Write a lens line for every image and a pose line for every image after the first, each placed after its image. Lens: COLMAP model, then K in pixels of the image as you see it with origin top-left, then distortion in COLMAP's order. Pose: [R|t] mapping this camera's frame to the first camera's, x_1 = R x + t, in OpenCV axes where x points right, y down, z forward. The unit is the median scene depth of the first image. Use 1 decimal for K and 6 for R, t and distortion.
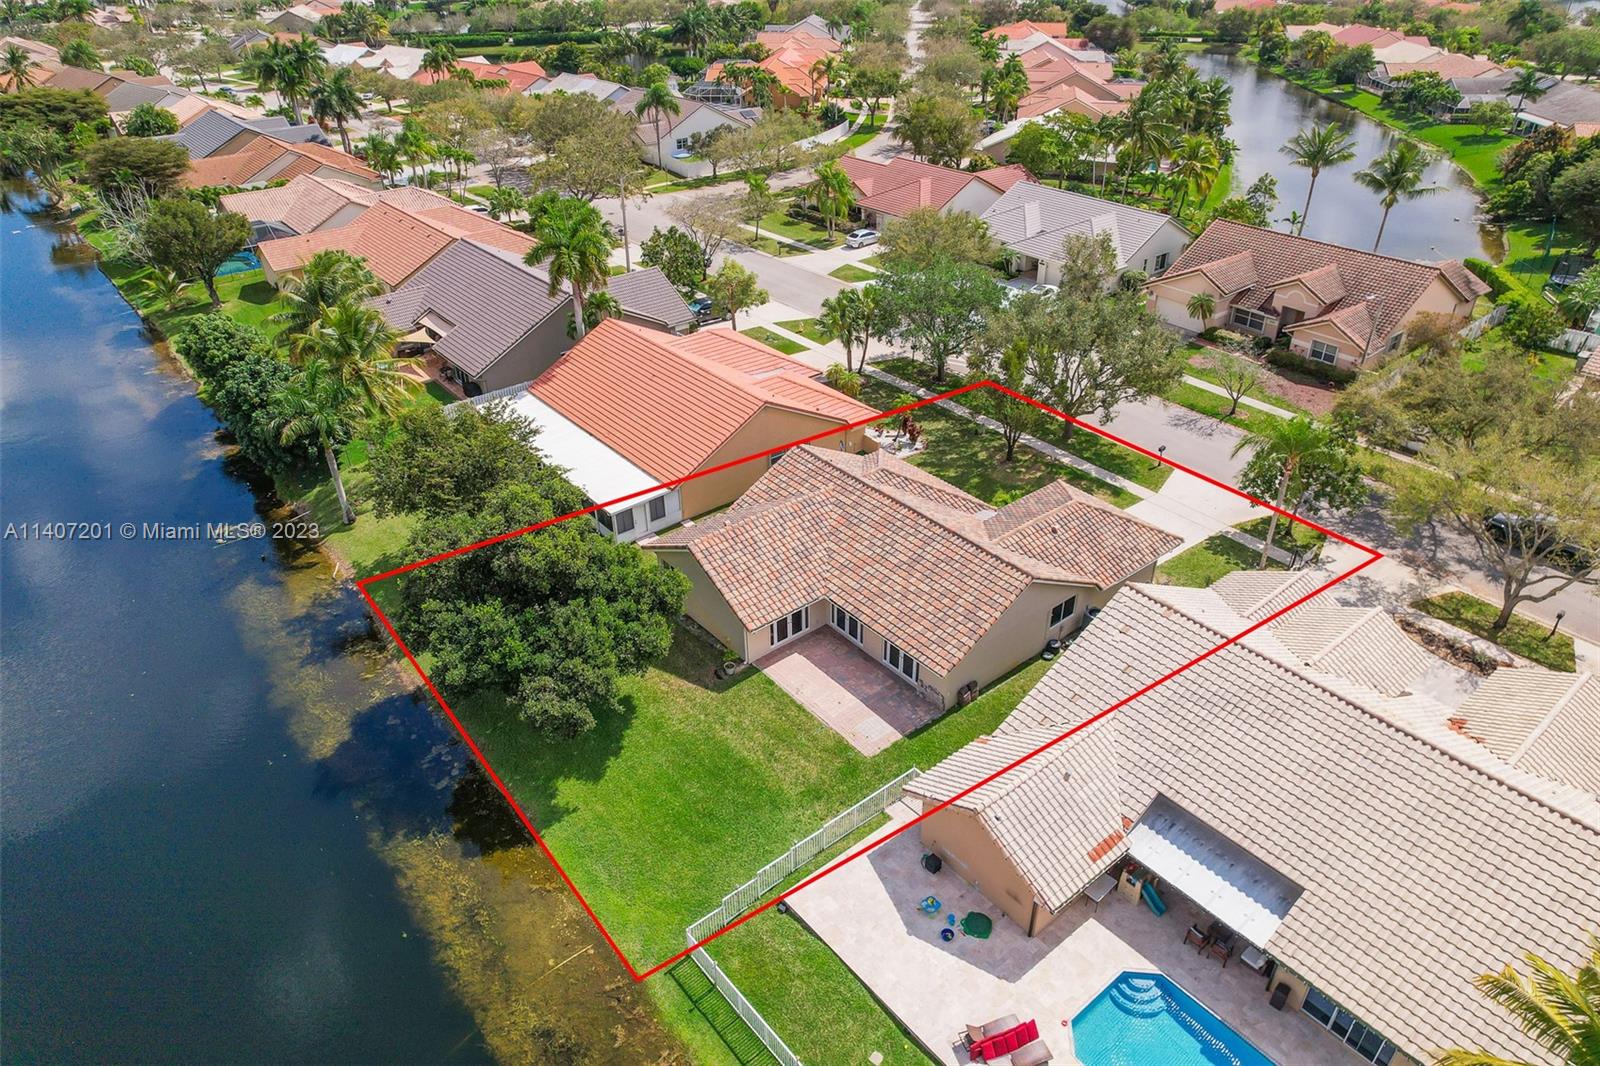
lens RADIAL K [[1026.2, 0, 813.2], [0, 1026.2, 541.5], [0, 0, 1]] dist [-0.079196, 0.073118]
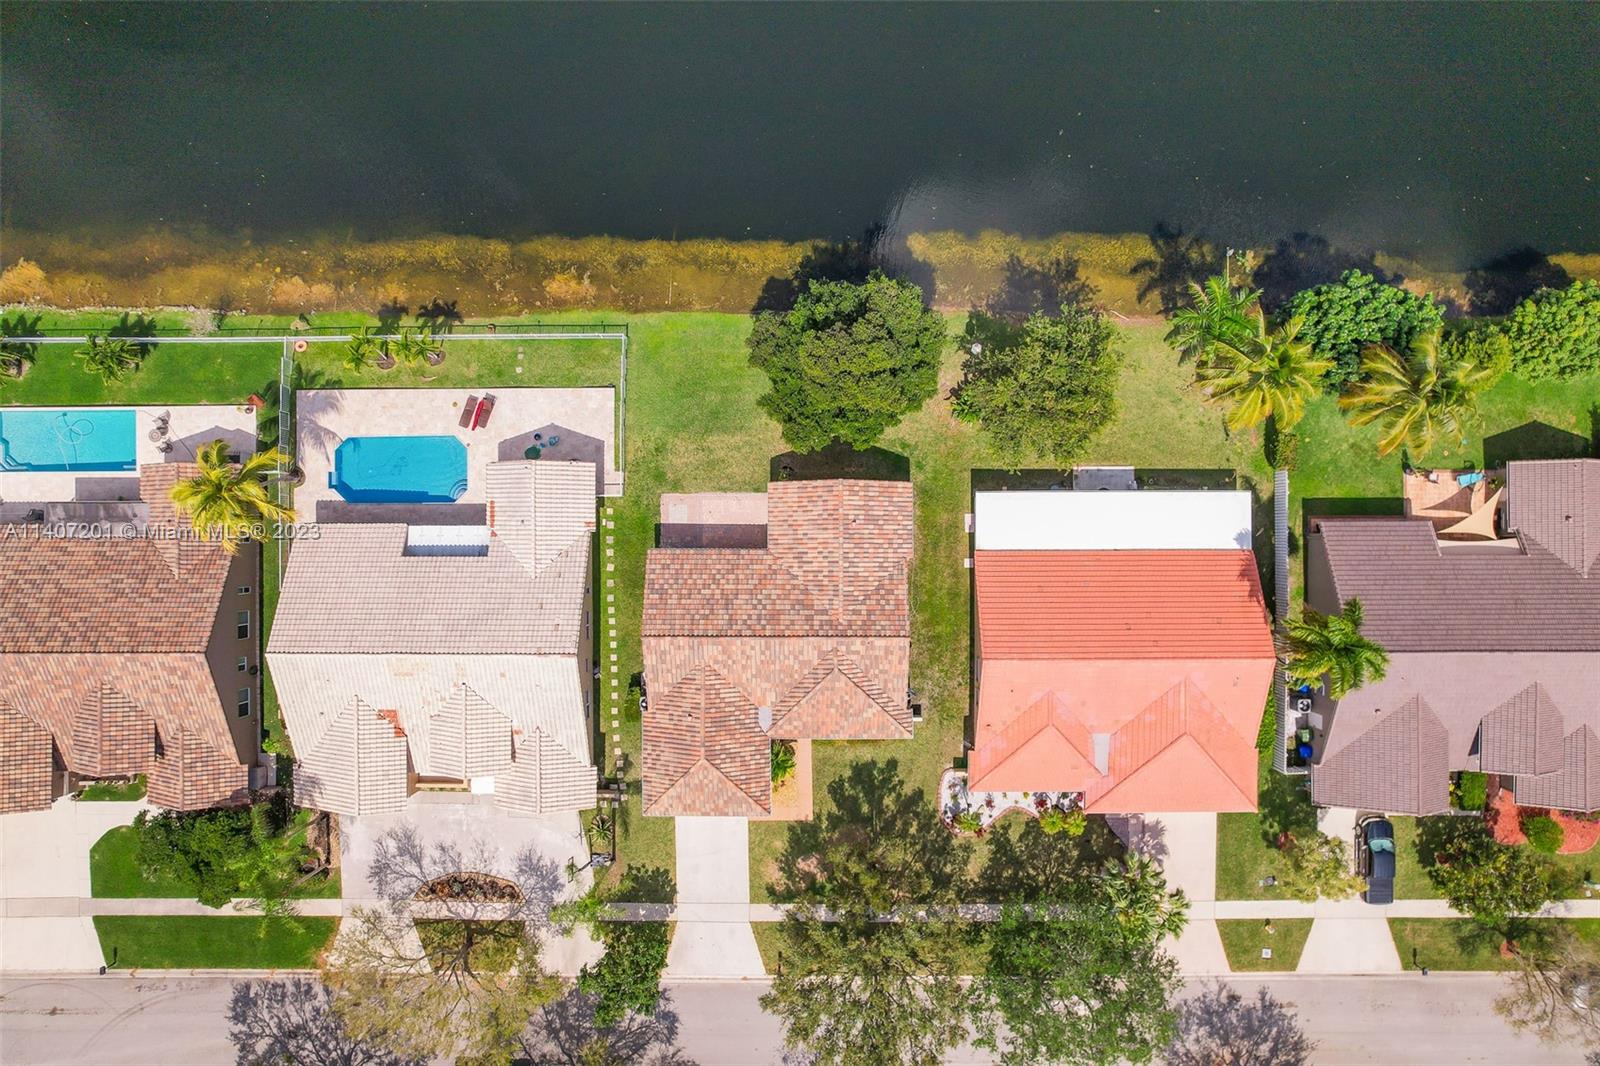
lens RADIAL K [[1026.2, 0, 813.2], [0, 1026.2, 541.5], [0, 0, 1]] dist [-0.079196, 0.073118]
pose [[-0.634350, 0.772955, 0.011845, -0.050851], [-0.403229, -0.343918, 0.848013, -1.109405], [0.659550, 0.533161, 0.529842, 0.301236]]
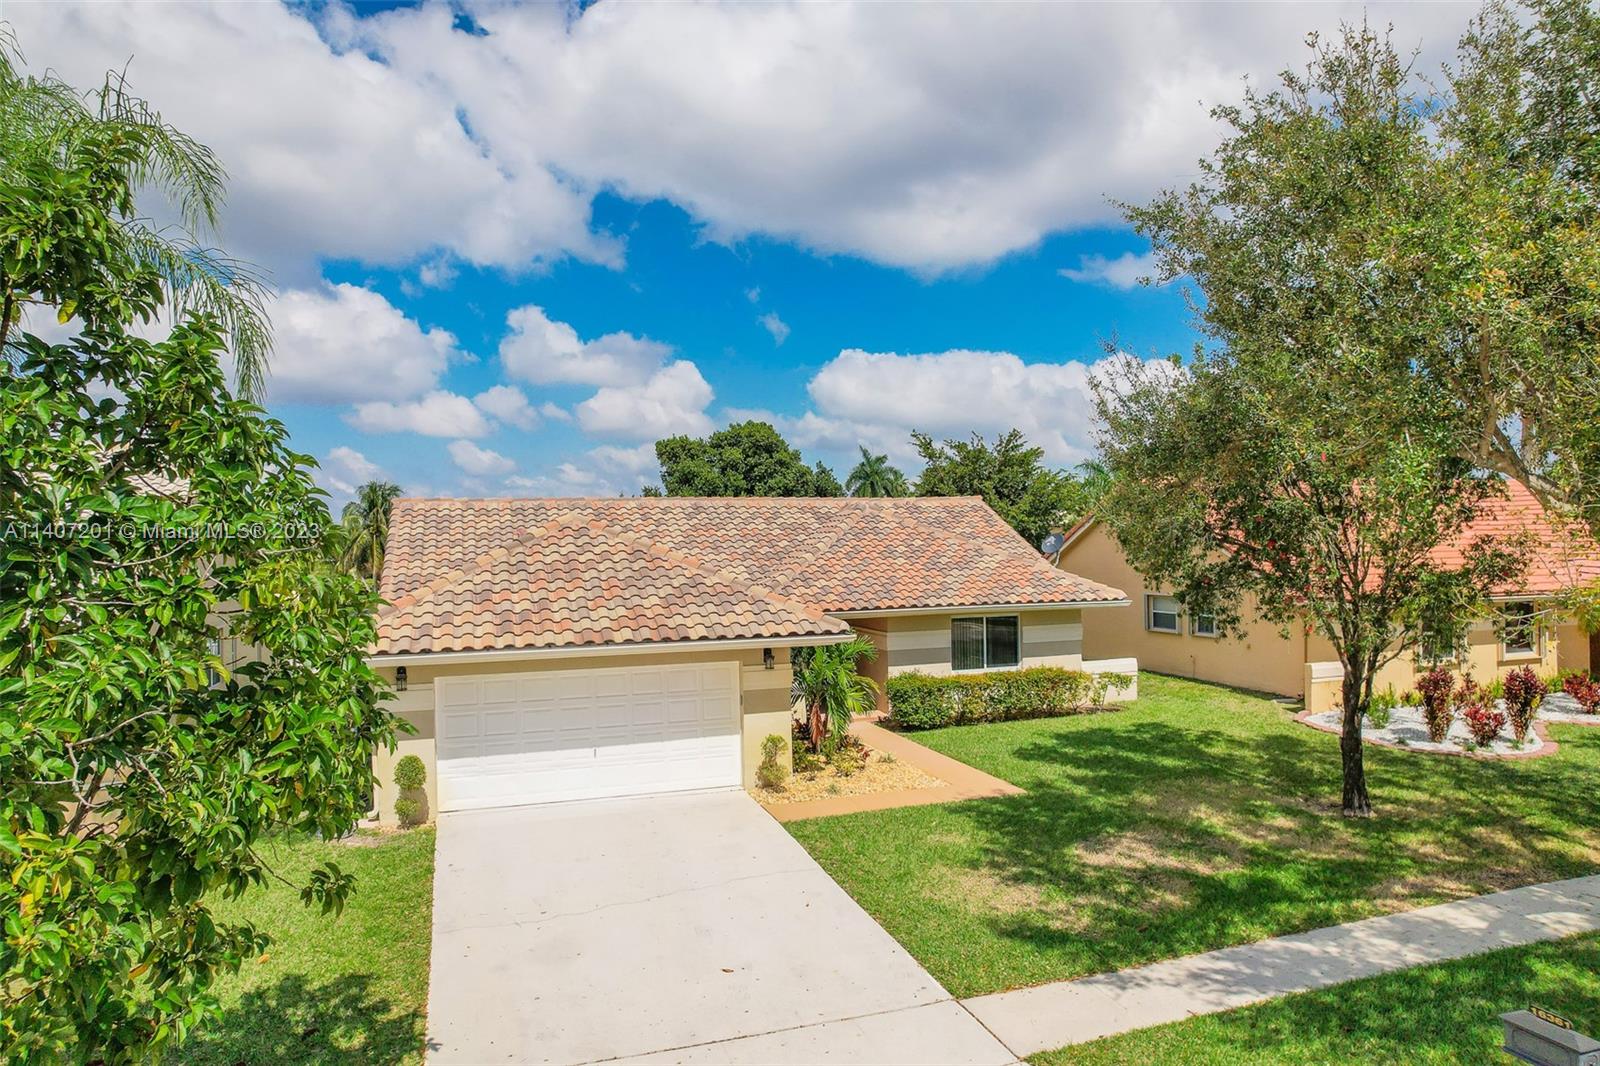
lens RADIAL K [[1026.2, 0, 813.2], [0, 1026.2, 541.5], [0, 0, 1]] dist [-0.079196, 0.073118]
pose [[-0.350503, 0.007291, -0.936533, 0.610234], [-0.482386, 0.855722, 0.187198, -0.155164], [0.802777, 0.517384, -0.296416, 1.247174]]
